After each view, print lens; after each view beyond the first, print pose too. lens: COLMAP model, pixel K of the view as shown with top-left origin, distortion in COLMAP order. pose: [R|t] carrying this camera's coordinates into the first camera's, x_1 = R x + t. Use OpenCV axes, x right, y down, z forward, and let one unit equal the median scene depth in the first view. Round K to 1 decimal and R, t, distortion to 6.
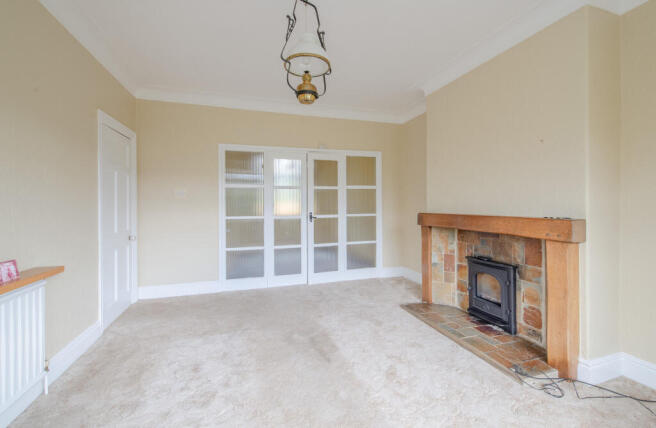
lens RADIAL K [[278.1, 0, 328.5], [0, 278.1, 204.8], [0, 0, 1]] dist [0.000013, -0.000066]
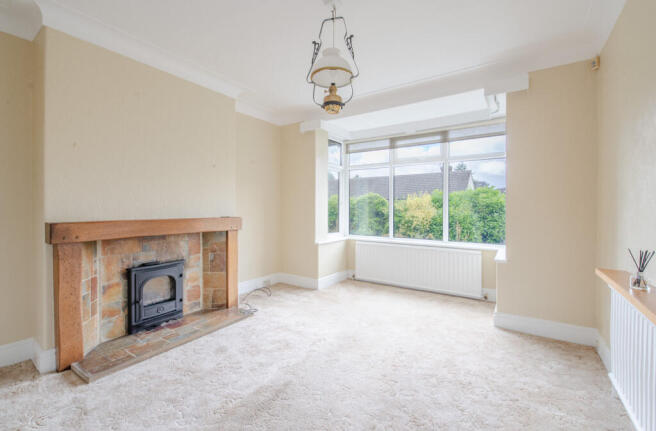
lens RADIAL K [[282.4, 0, 328.0], [0, 282.4, 208.9], [0, 0, 1]] dist [0.000052, 0.000035]
pose [[-0.616902, -0.005652, 0.787020, -0.658388], [-0.002609, 0.999983, 0.005137, -0.007457], [-0.787036, 0.001116, -0.616906, 1.211394]]
